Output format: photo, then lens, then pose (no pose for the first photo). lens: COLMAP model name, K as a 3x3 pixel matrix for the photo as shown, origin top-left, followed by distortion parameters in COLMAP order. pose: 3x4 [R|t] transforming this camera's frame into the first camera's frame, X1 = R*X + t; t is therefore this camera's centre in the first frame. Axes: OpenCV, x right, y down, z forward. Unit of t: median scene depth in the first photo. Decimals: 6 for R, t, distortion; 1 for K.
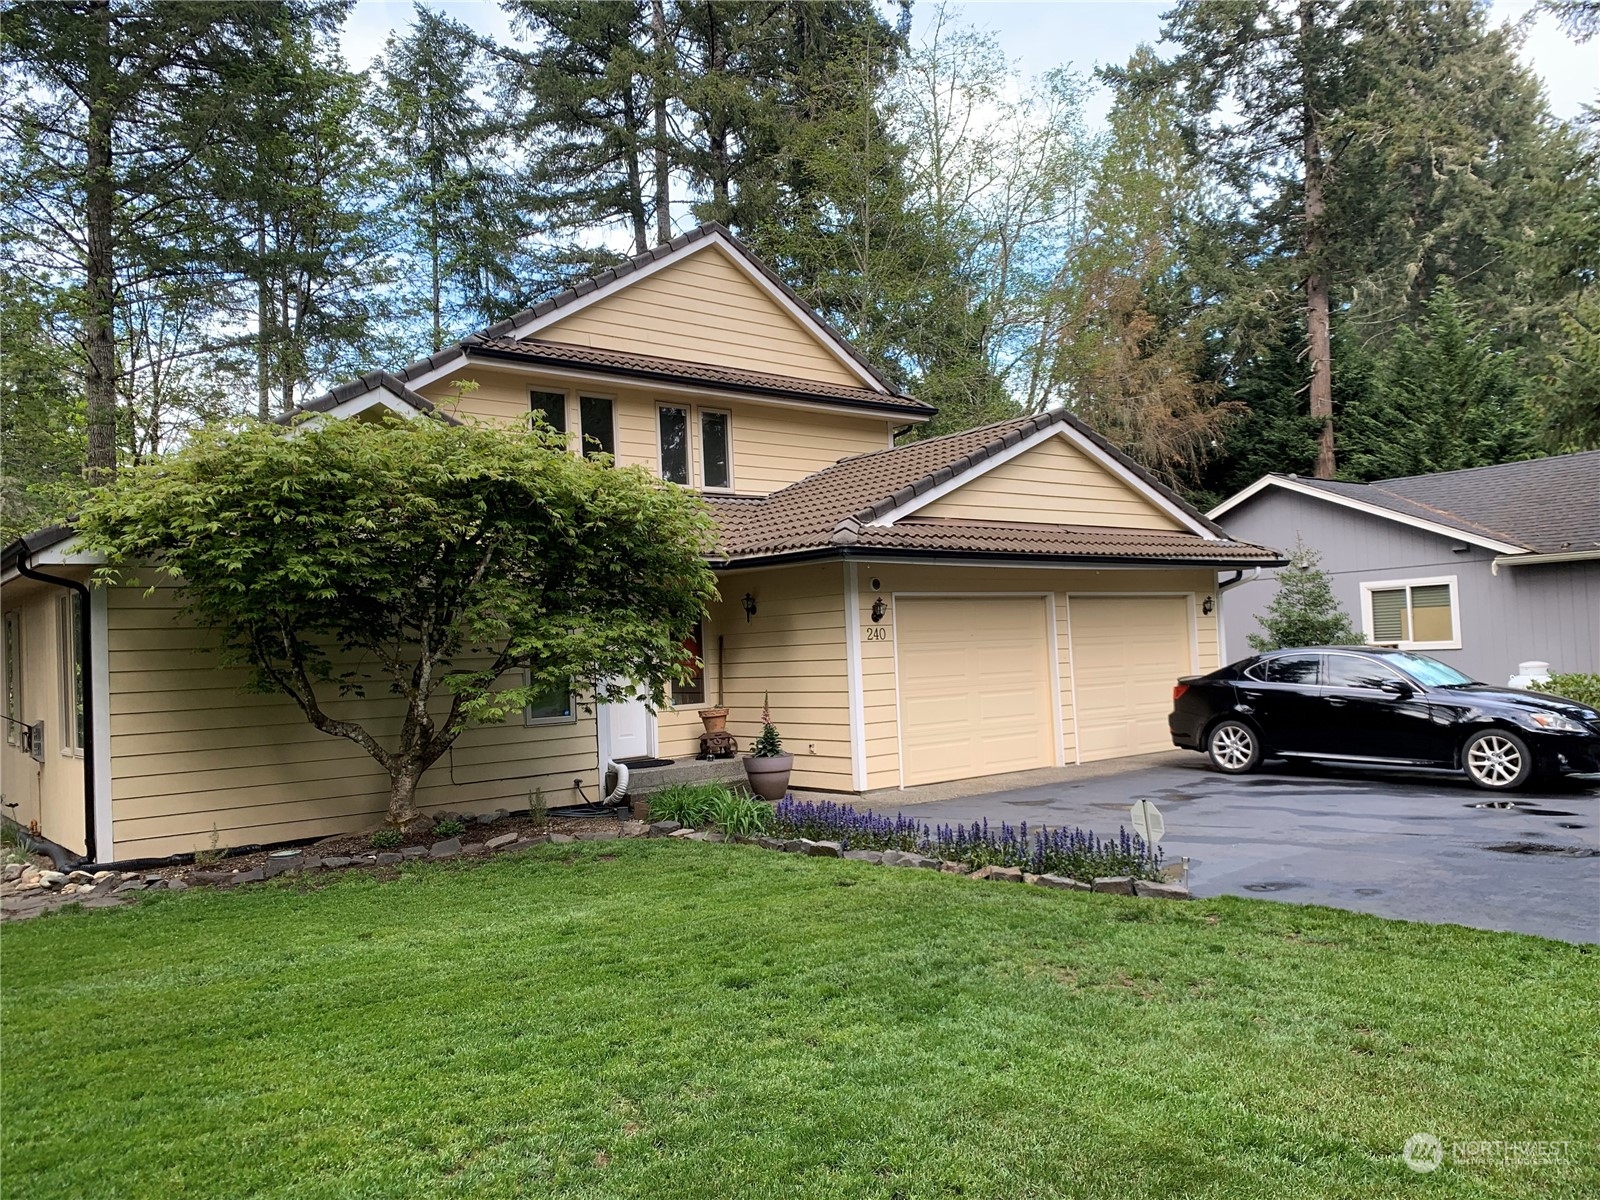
lens RADIAL K [[1173.0, 0, 800.0], [0, 1173.0, 600.0], [0, 0, 1]] dist [0.226447, -0.455990]
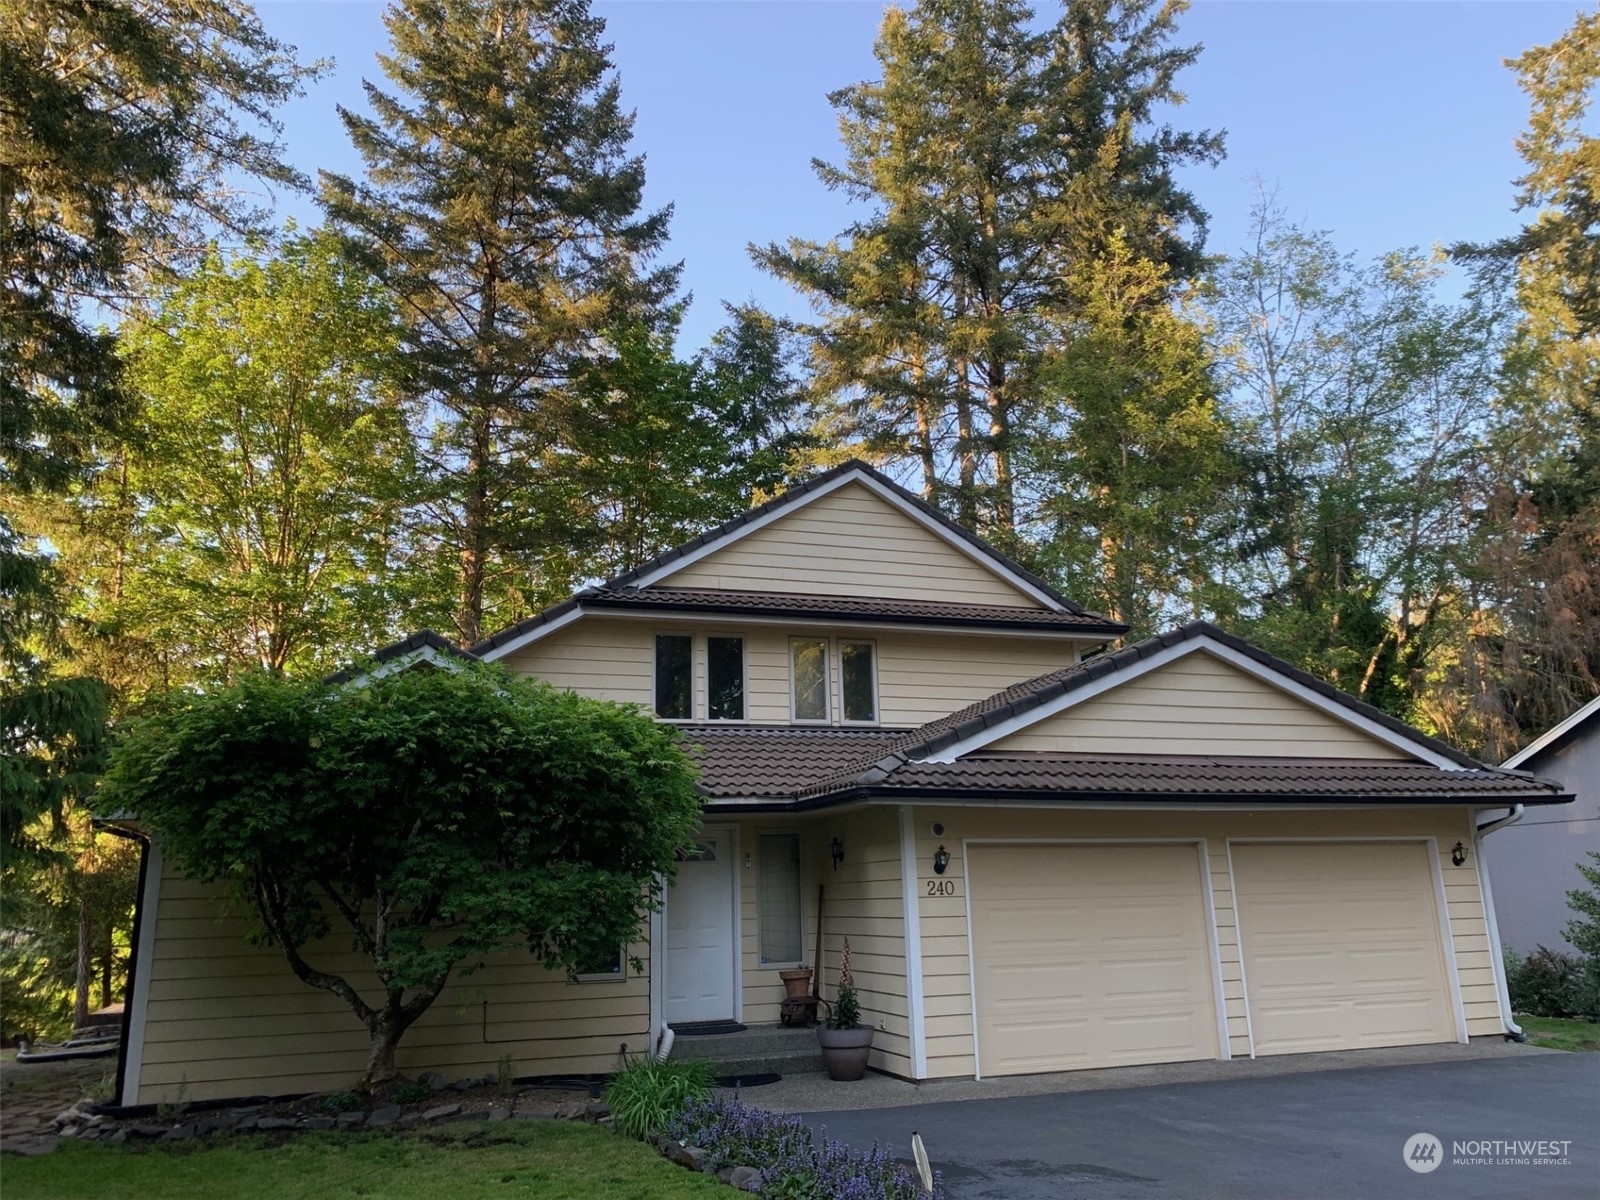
lens RADIAL K [[1191.3, 0, 800.0], [0, 1191.3, 600.0], [0, 0, 1]] dist [0.081568, -0.128414]
pose [[0.938317, -0.066540, -0.339314, 0.243915], [0.001055, 0.981856, -0.189625, -0.010745], [0.345775, 0.177570, 0.921362, 0.092555]]
